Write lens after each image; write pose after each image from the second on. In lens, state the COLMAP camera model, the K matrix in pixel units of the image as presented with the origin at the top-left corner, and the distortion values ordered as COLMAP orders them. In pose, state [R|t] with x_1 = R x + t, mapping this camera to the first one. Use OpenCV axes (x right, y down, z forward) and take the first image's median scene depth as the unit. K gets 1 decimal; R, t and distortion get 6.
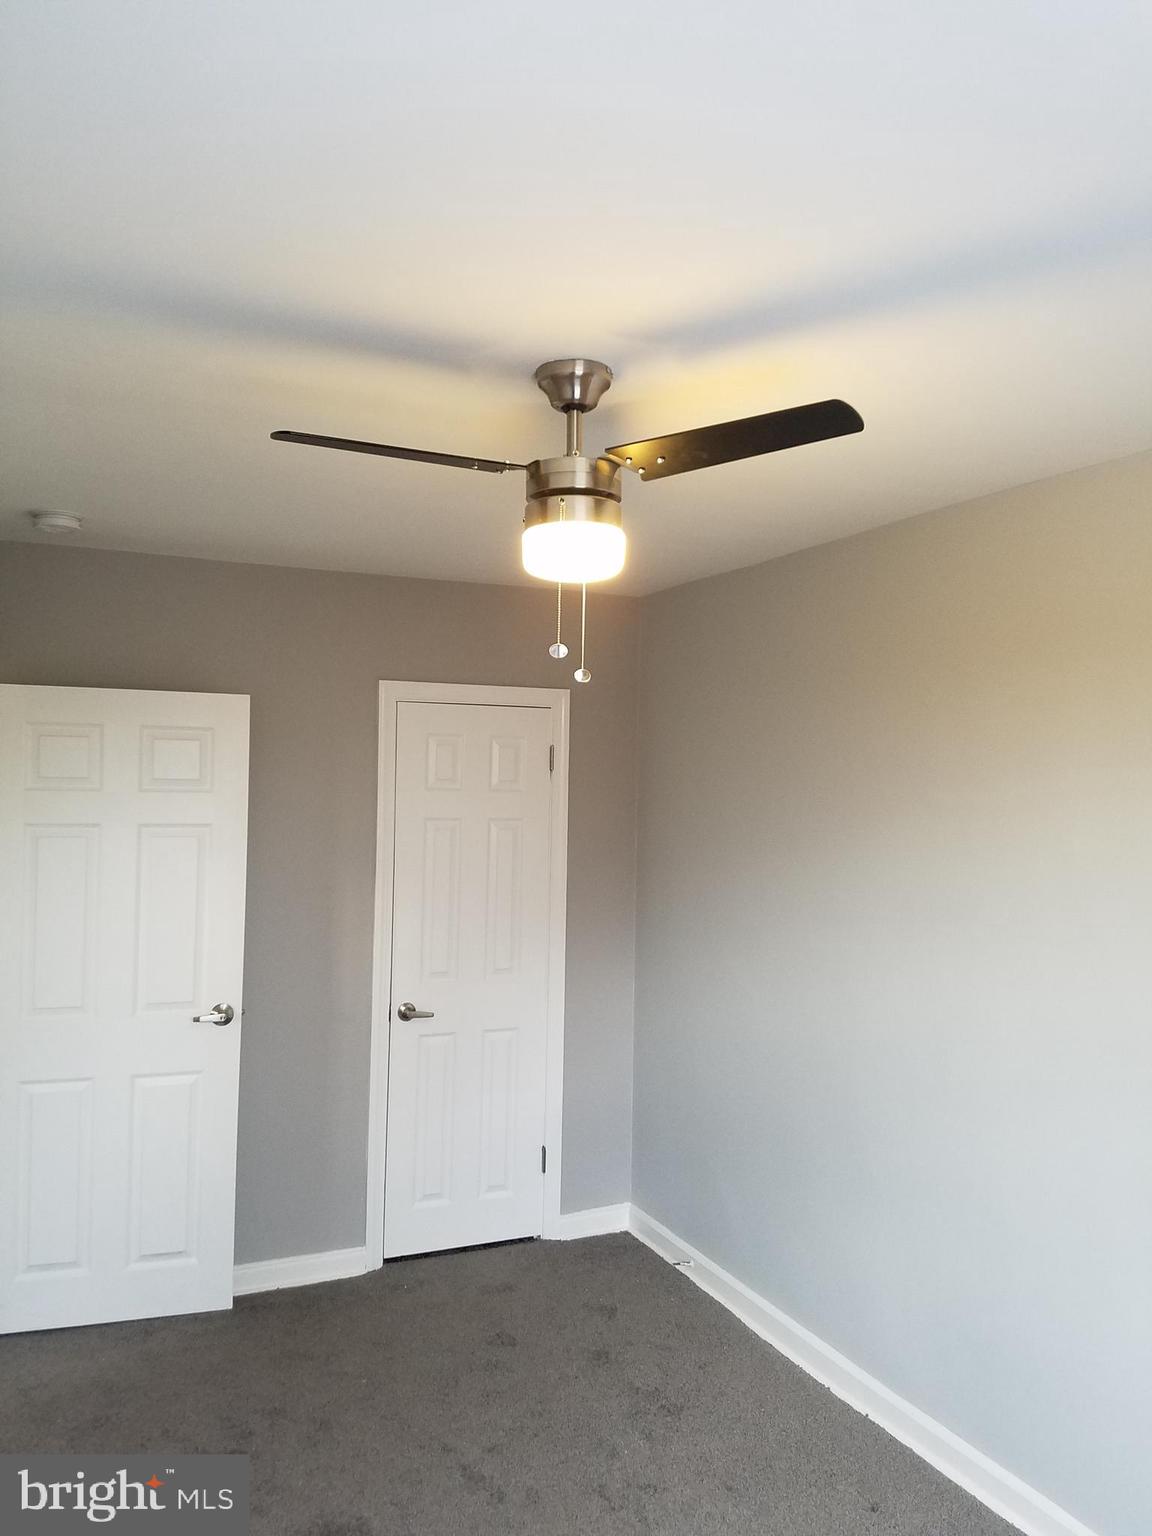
lens RADIAL K [[1167.8, 0, 552.0], [0, 1167.8, 755.8], [0, 0, 1]] dist [0.250583, -0.447614]
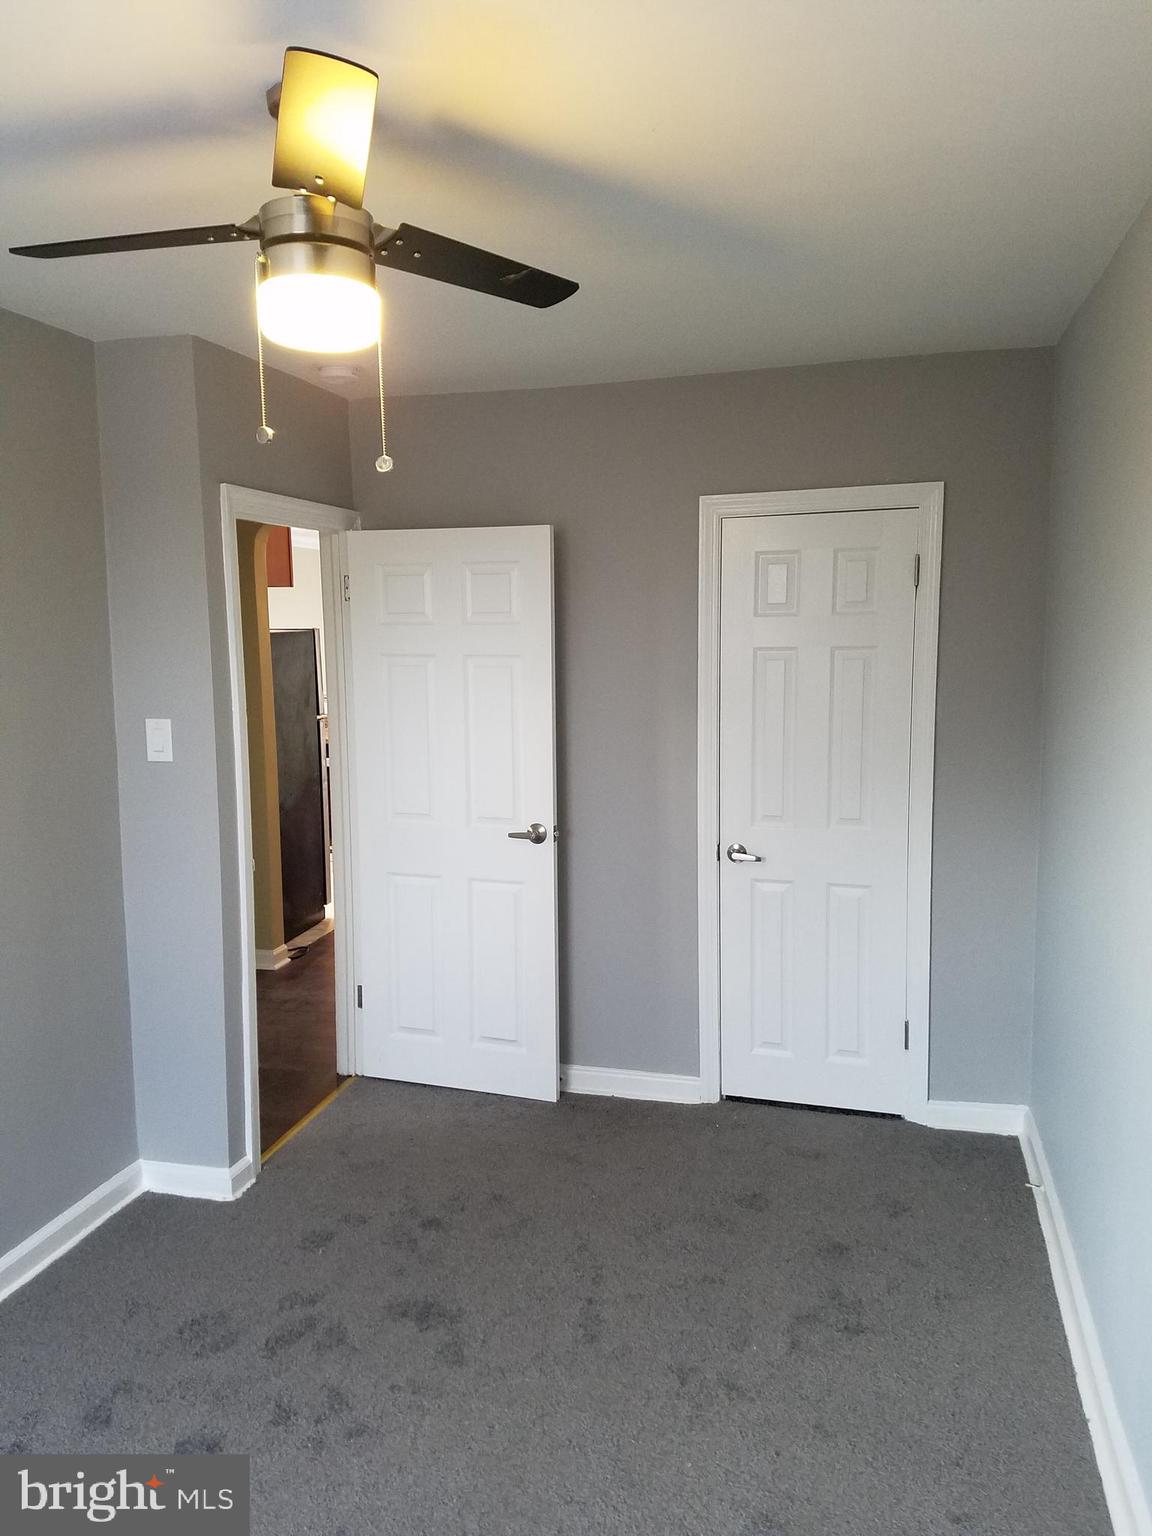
lens RADIAL K [[1167.8, 0, 552.0], [0, 1167.8, 755.8], [0, 0, 1]] dist [0.250583, -0.447614]
pose [[0.779840, 0.044767, -0.624377, 0.351224], [0.038987, 0.992030, 0.119821, 0.021909], [0.624764, -0.117784, 0.771879, 0.198346]]
